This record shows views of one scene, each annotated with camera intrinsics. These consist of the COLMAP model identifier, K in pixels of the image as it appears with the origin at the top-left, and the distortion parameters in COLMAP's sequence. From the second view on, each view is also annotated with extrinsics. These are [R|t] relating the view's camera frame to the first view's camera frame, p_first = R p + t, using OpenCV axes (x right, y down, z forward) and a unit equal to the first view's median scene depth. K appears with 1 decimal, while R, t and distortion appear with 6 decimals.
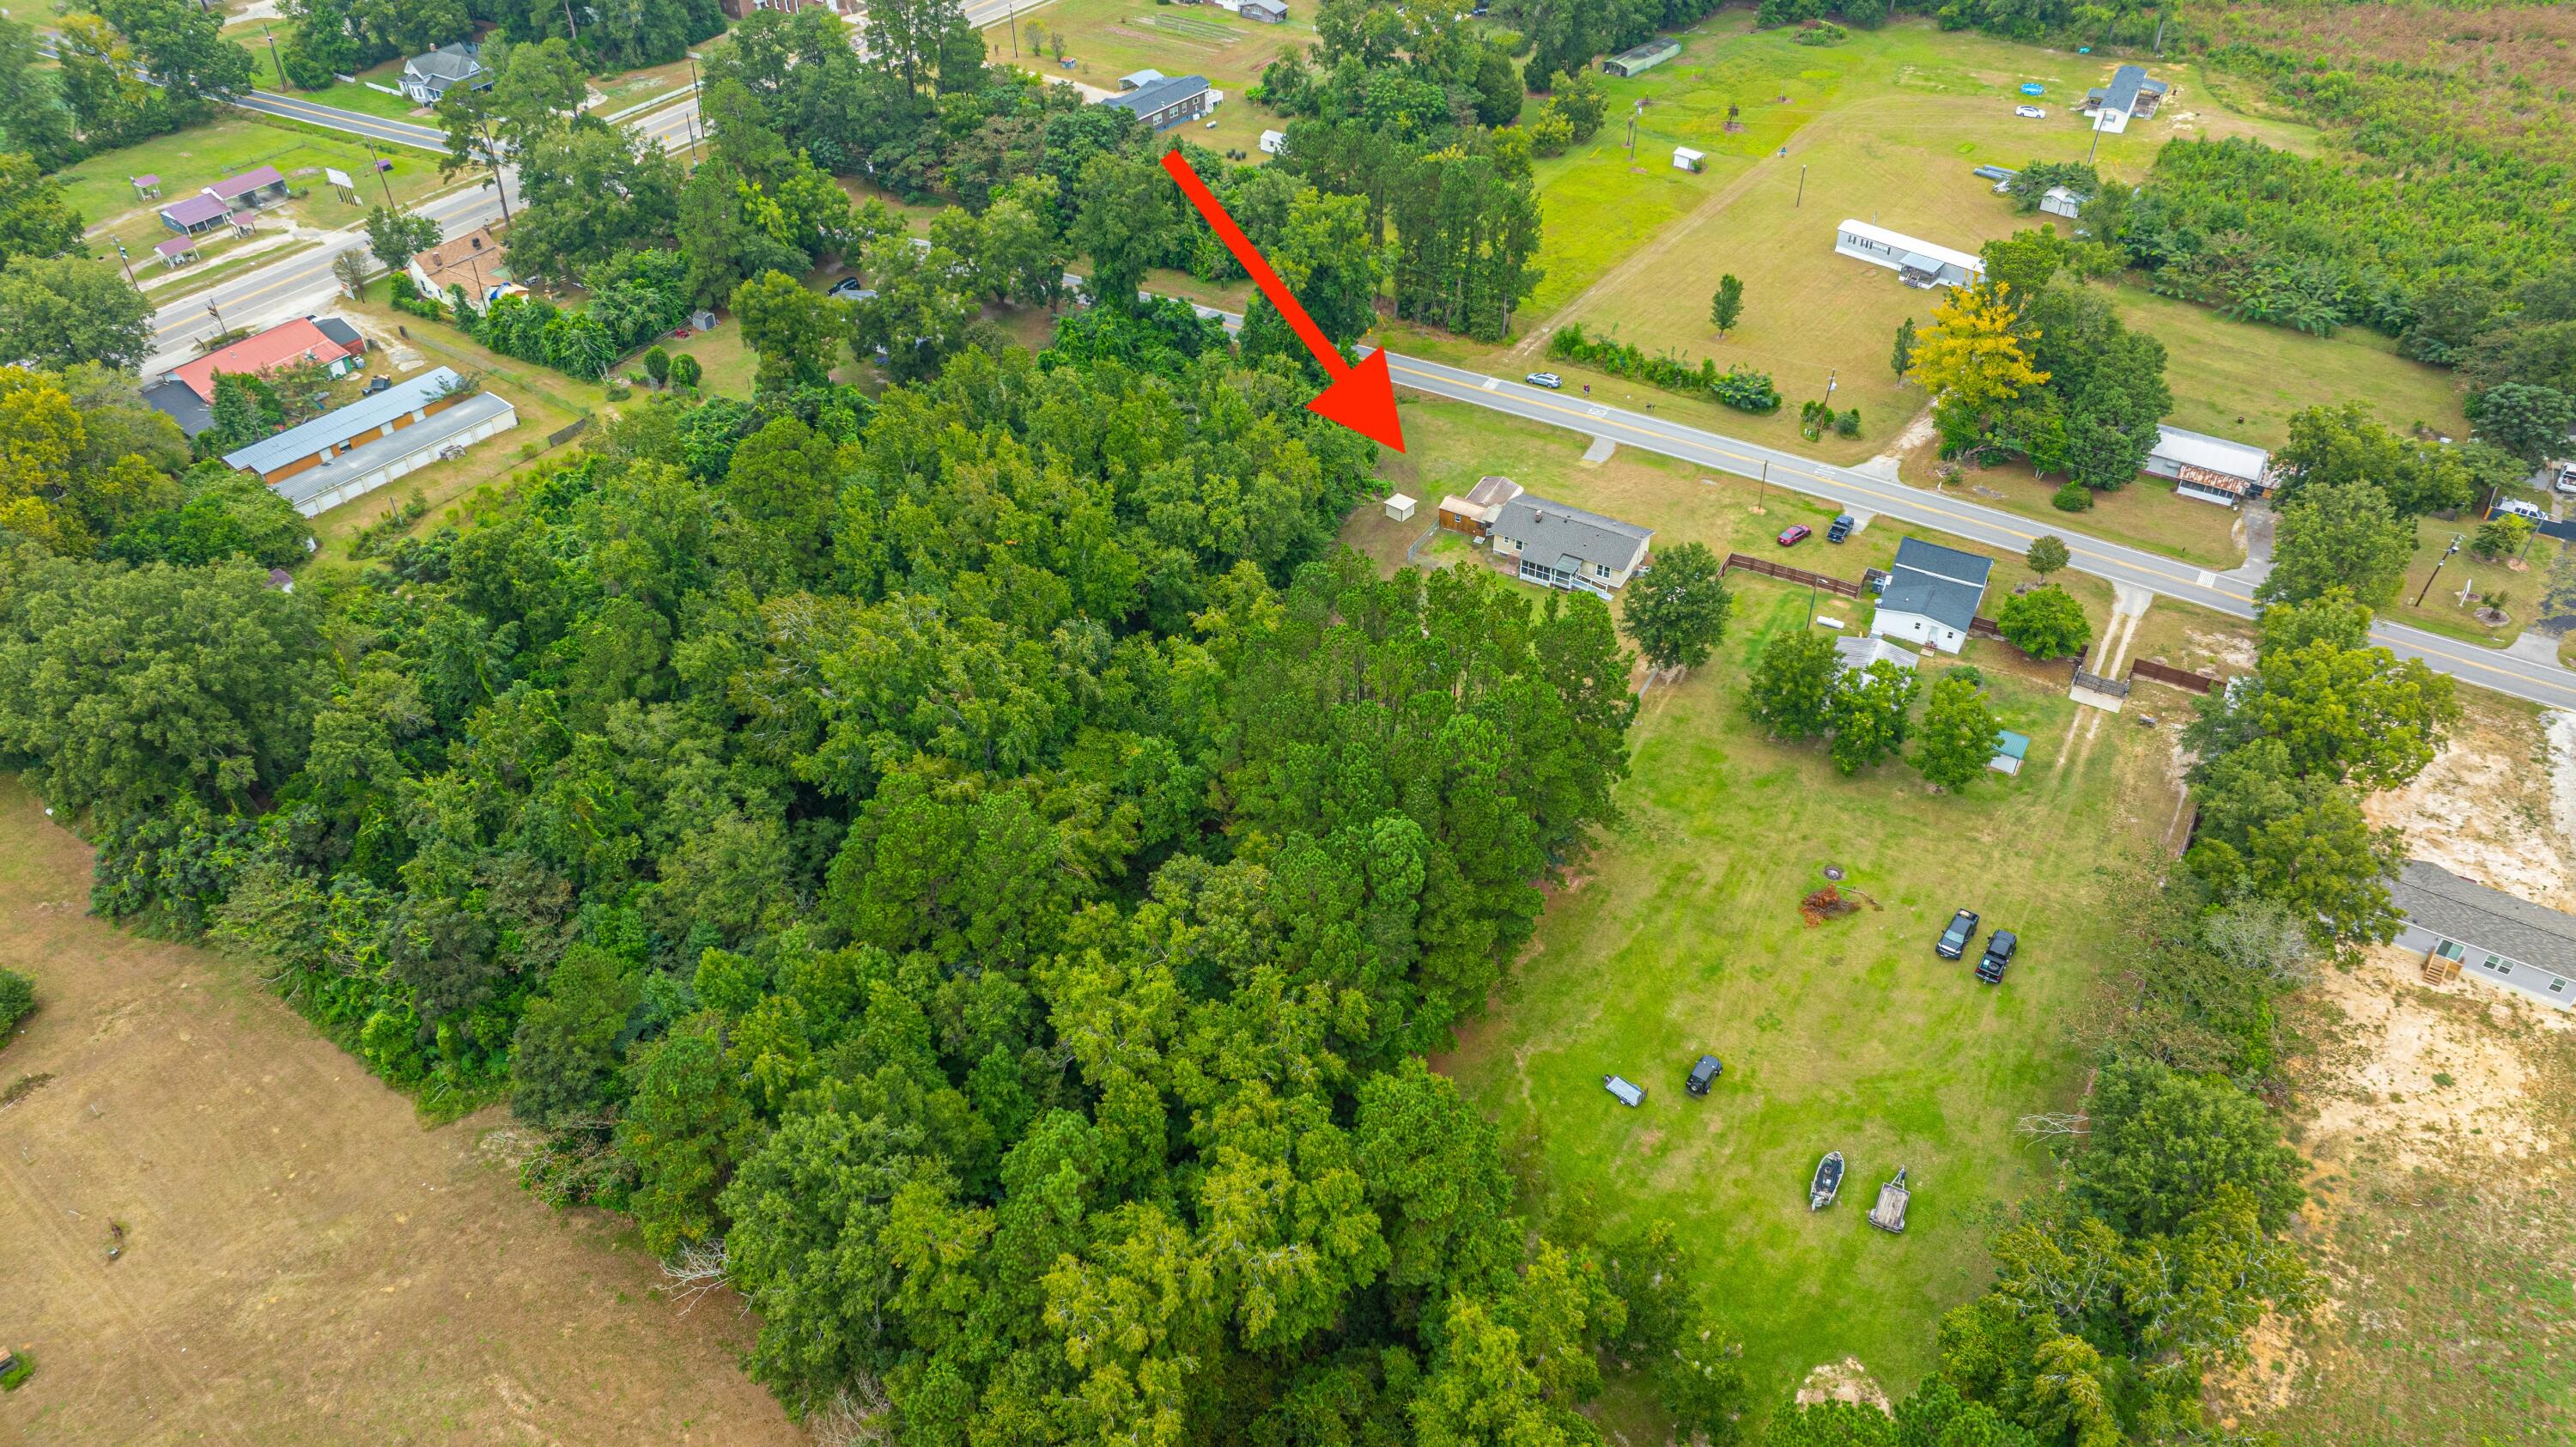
lens RADIAL K [[1812.7, 0, 1286.2], [0, 1812.7, 717.8], [0, 0, 1]] dist [-0.026721, 0.016043]
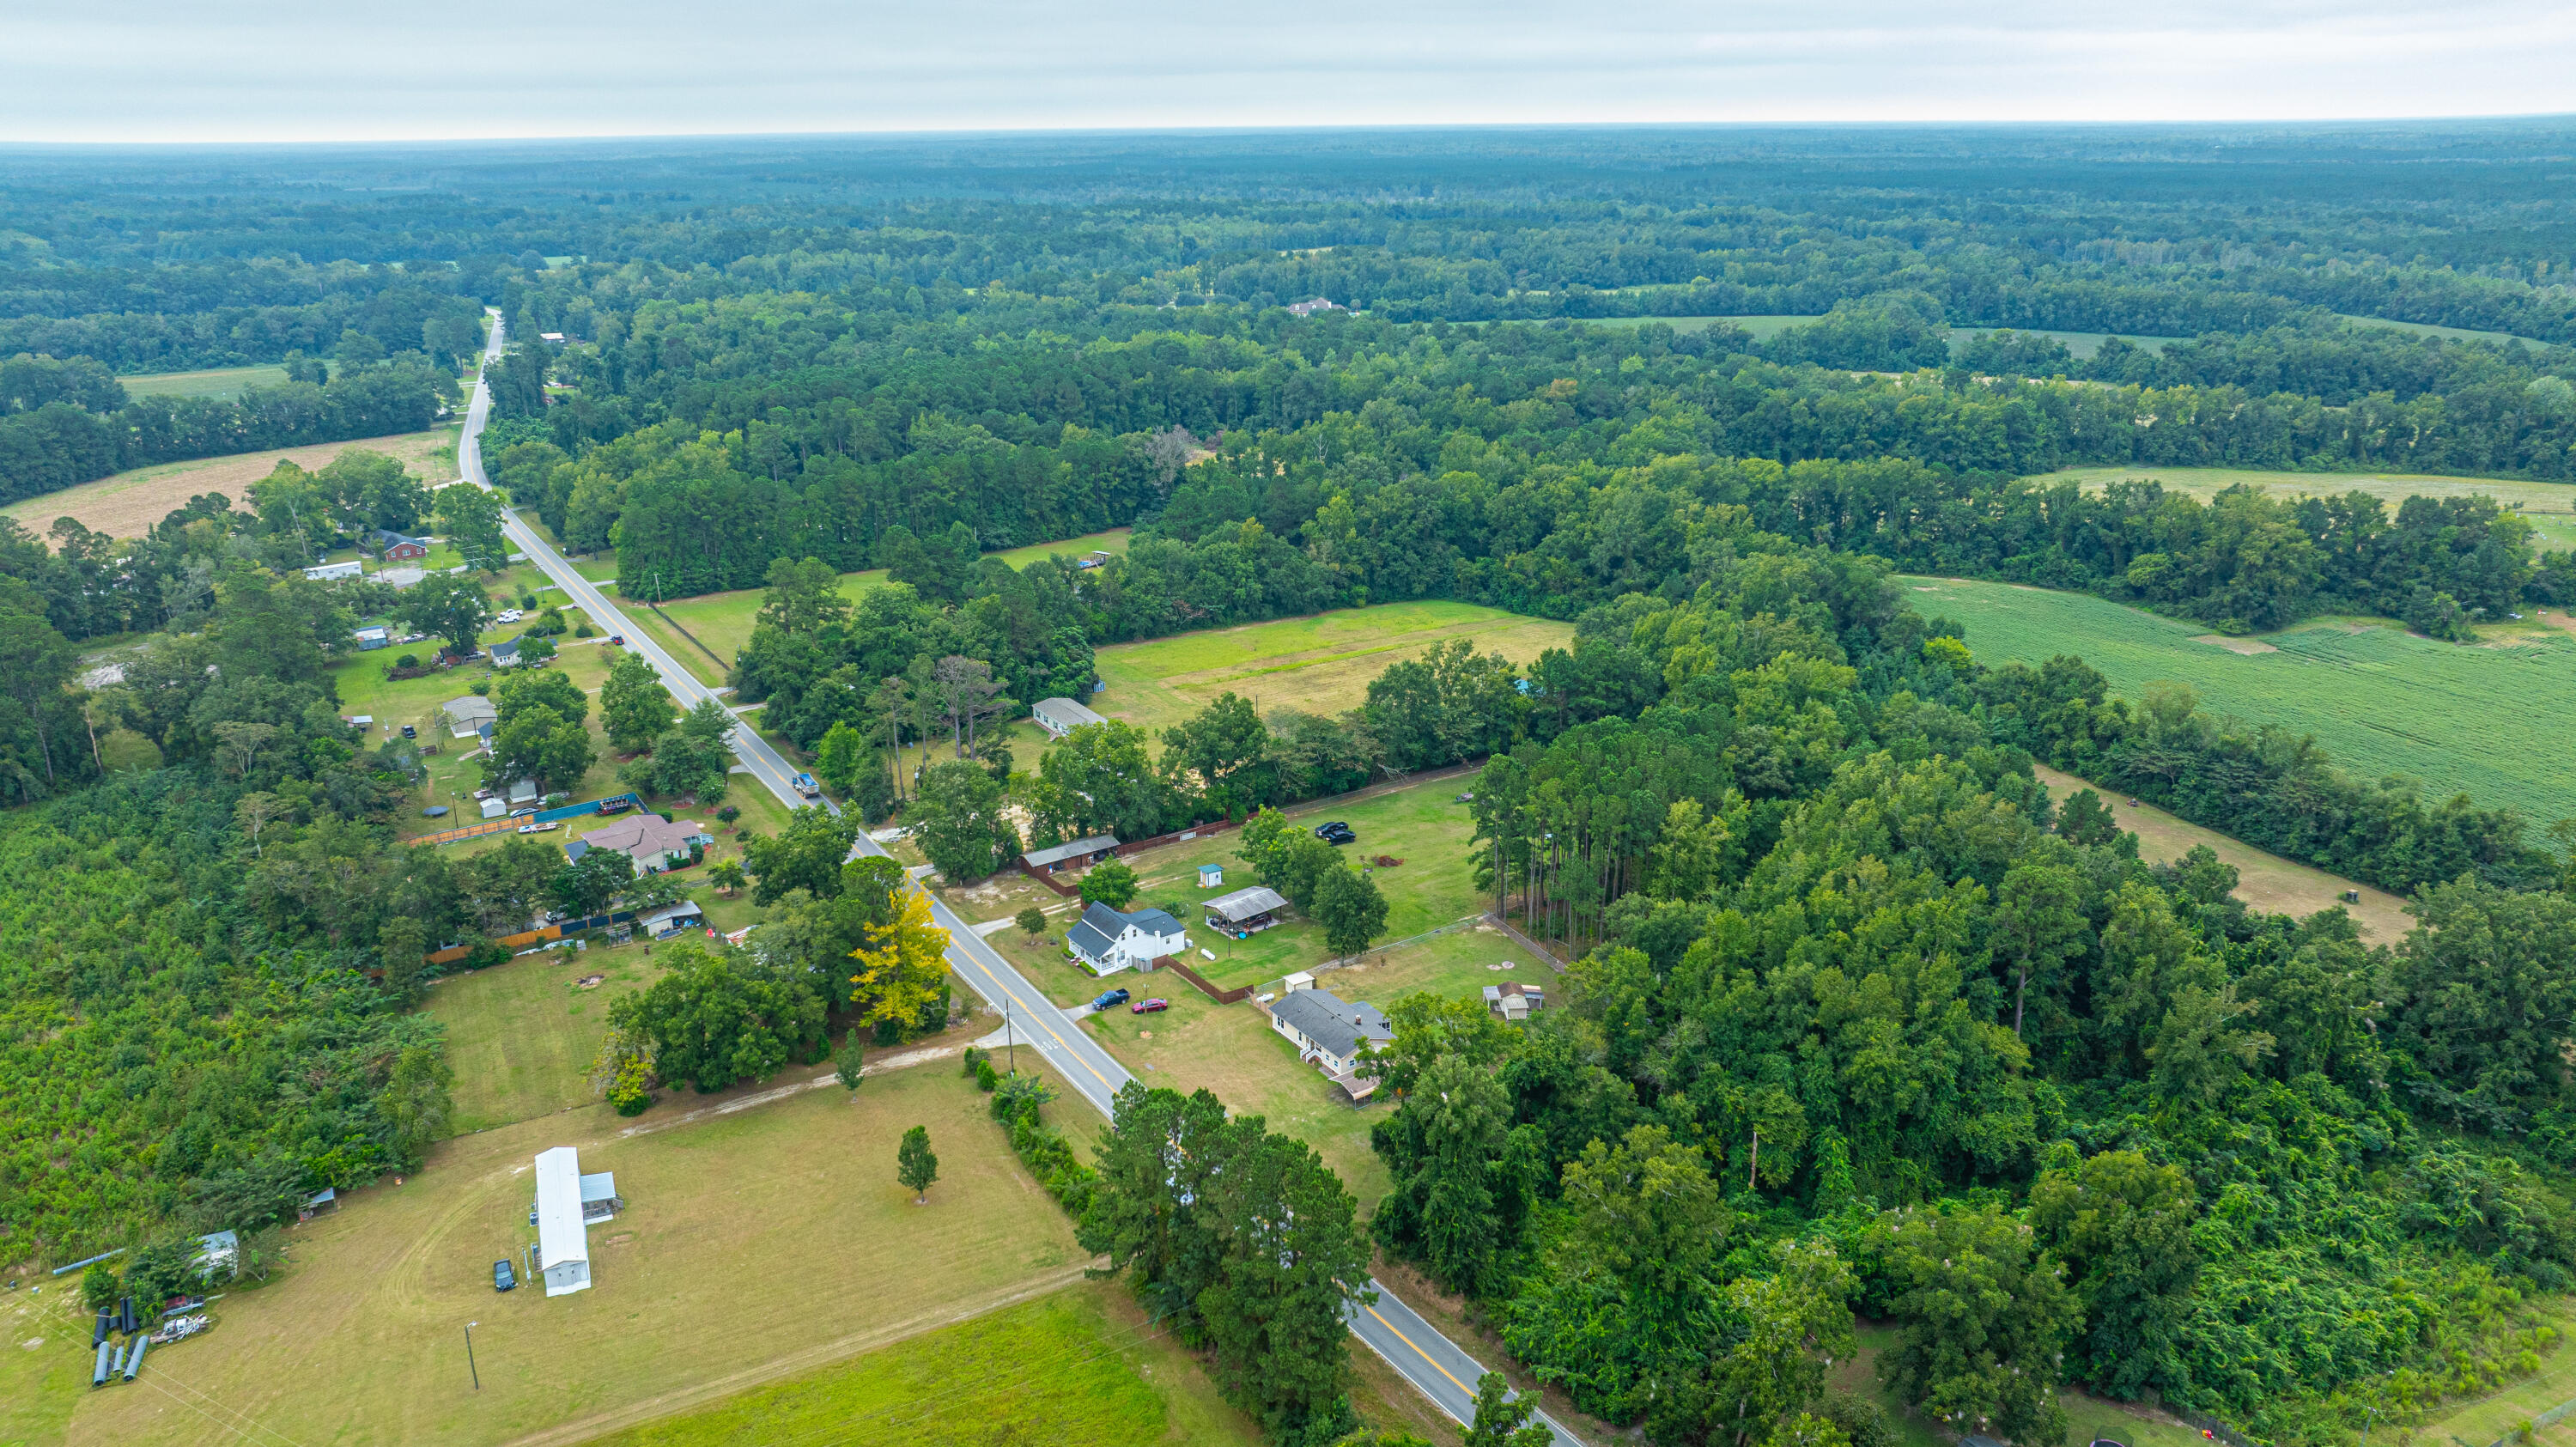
lens RADIAL K [[1809.0, 0, 1287.1], [0, 1809.0, 719.7], [0, 0, 1]] dist [-0.018647, -0.001210]
pose [[-0.909123, -0.125340, 0.397223, -0.221984], [0.269597, 0.549881, 0.790536, -1.011905], [-0.317511, 0.825785, -0.466118, 1.247871]]
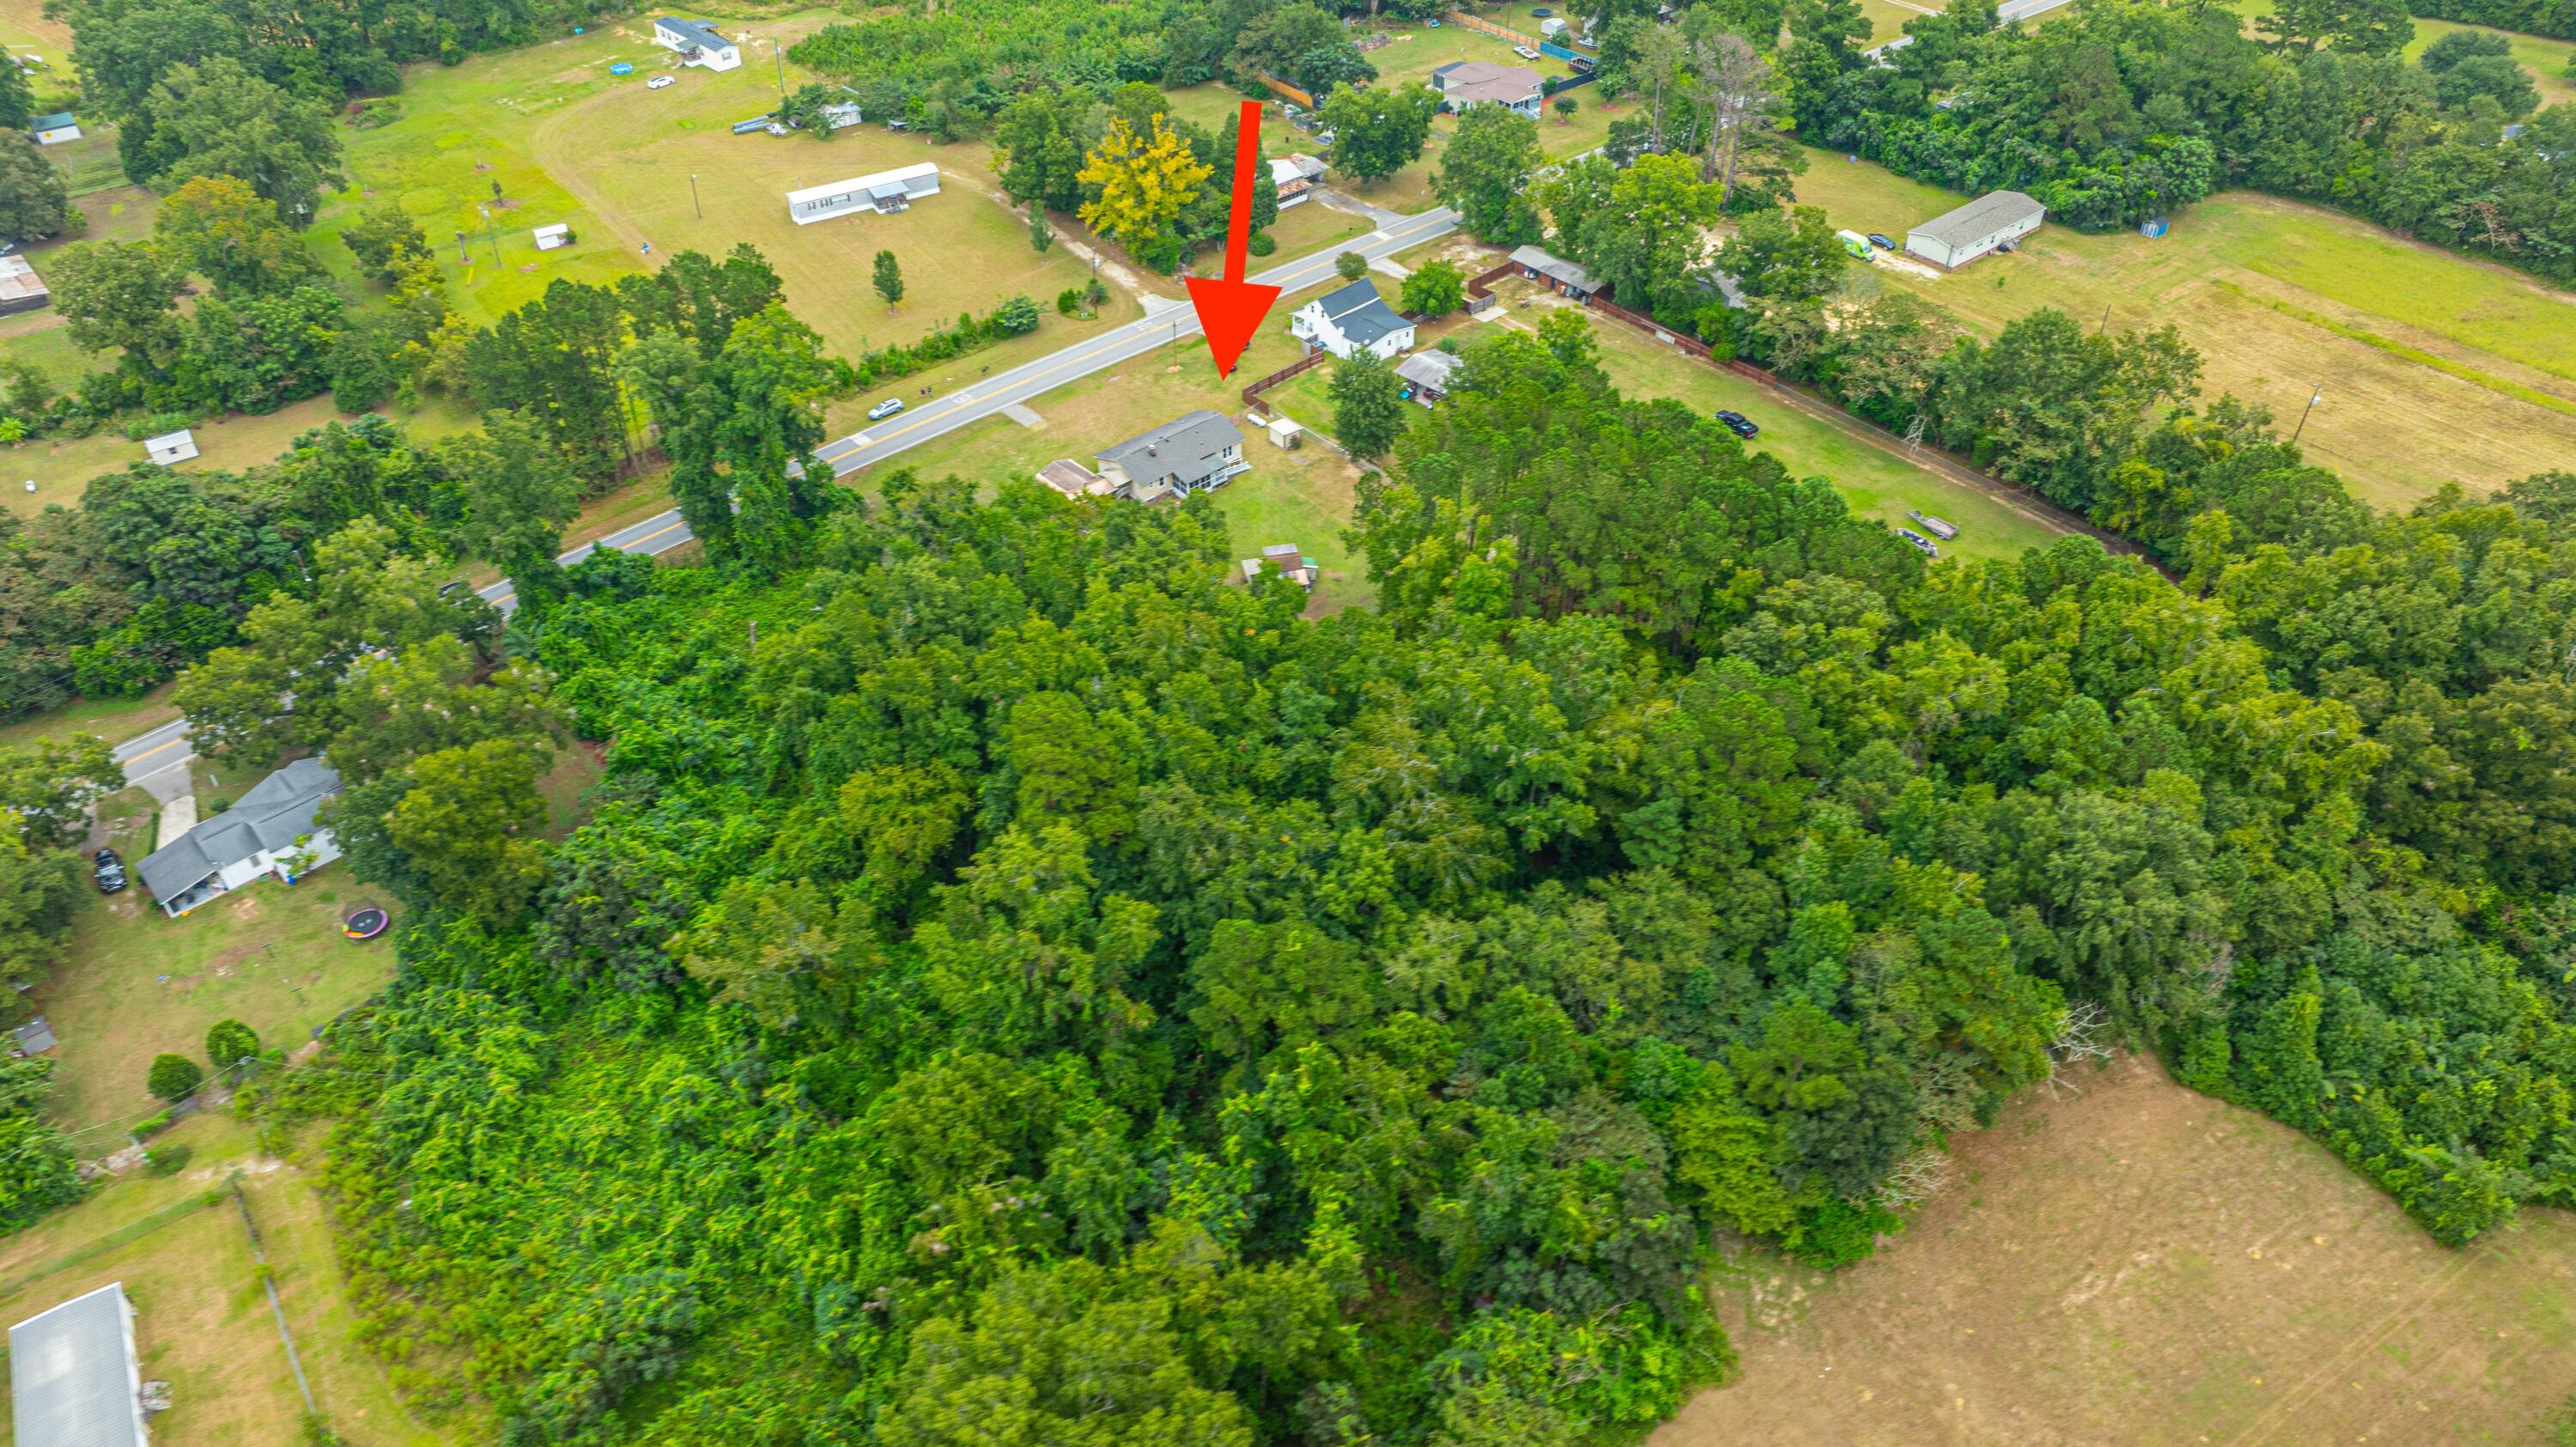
lens RADIAL K [[1812.7, 0, 1286.2], [0, 1812.7, 717.8], [0, 0, 1]] dist [-0.026721, 0.016043]
pose [[0.307370, -0.597923, 0.740278, -0.640472], [0.603327, 0.724043, 0.334303, -0.274755], [-0.735881, 0.343875, 0.583292, 0.345720]]
